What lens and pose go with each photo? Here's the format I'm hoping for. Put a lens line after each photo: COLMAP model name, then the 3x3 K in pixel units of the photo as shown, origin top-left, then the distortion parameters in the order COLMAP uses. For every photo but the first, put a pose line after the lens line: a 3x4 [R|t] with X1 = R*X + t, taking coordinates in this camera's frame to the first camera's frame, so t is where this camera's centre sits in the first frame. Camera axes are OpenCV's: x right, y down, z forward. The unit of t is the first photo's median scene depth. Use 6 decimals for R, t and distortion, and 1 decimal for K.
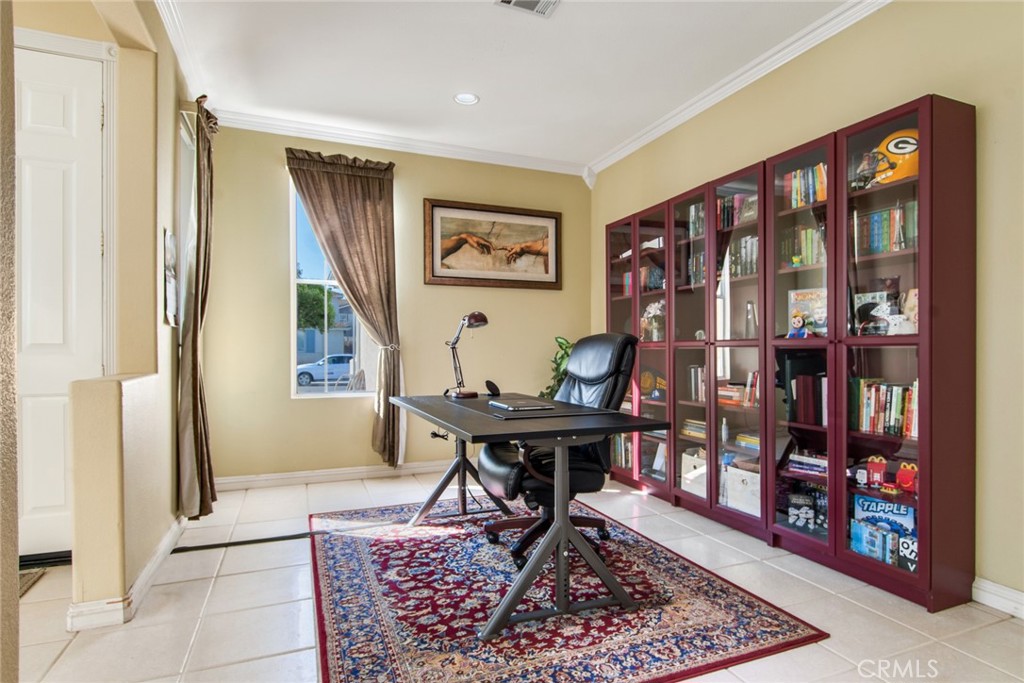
lens RADIAL K [[552.0, 0, 531.6], [0, 552.0, 353.0], [0, 0, 1]] dist [0.000052, -0.000395]
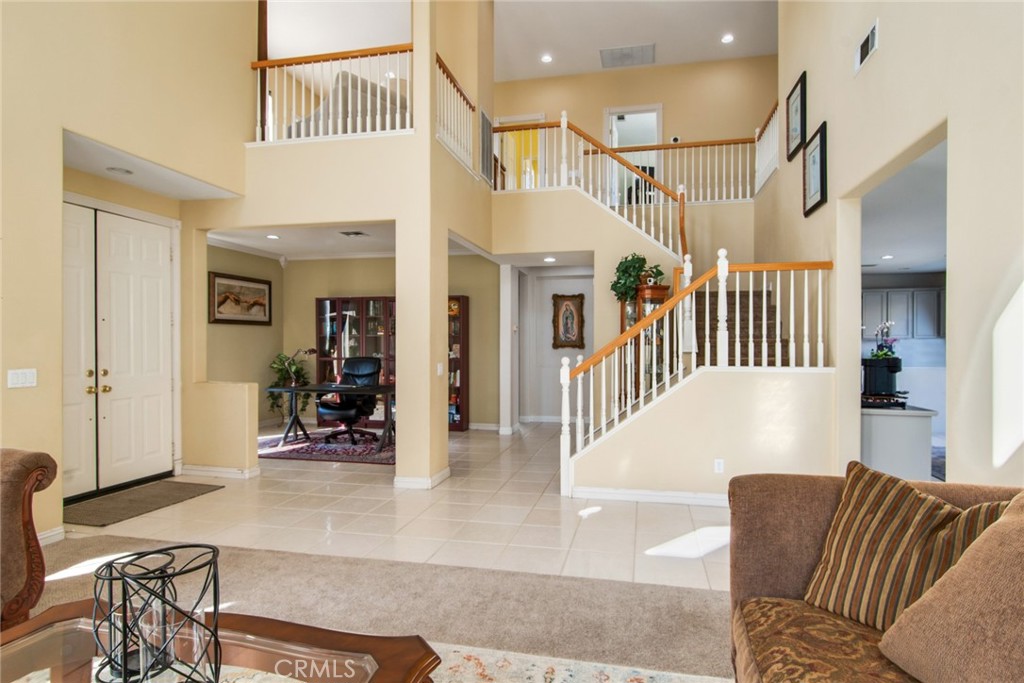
lens RADIAL K [[552.0, 0, 515.4], [0, 552.0, 343.3], [0, 0, 1]] dist [0.000052, -0.000395]
pose [[0.590895, 0.000201, 0.806749, -0.950532], [0.000739, 0.999999, -0.000791, -0.061237], [-0.806748, 0.001064, 0.590894, -0.685538]]
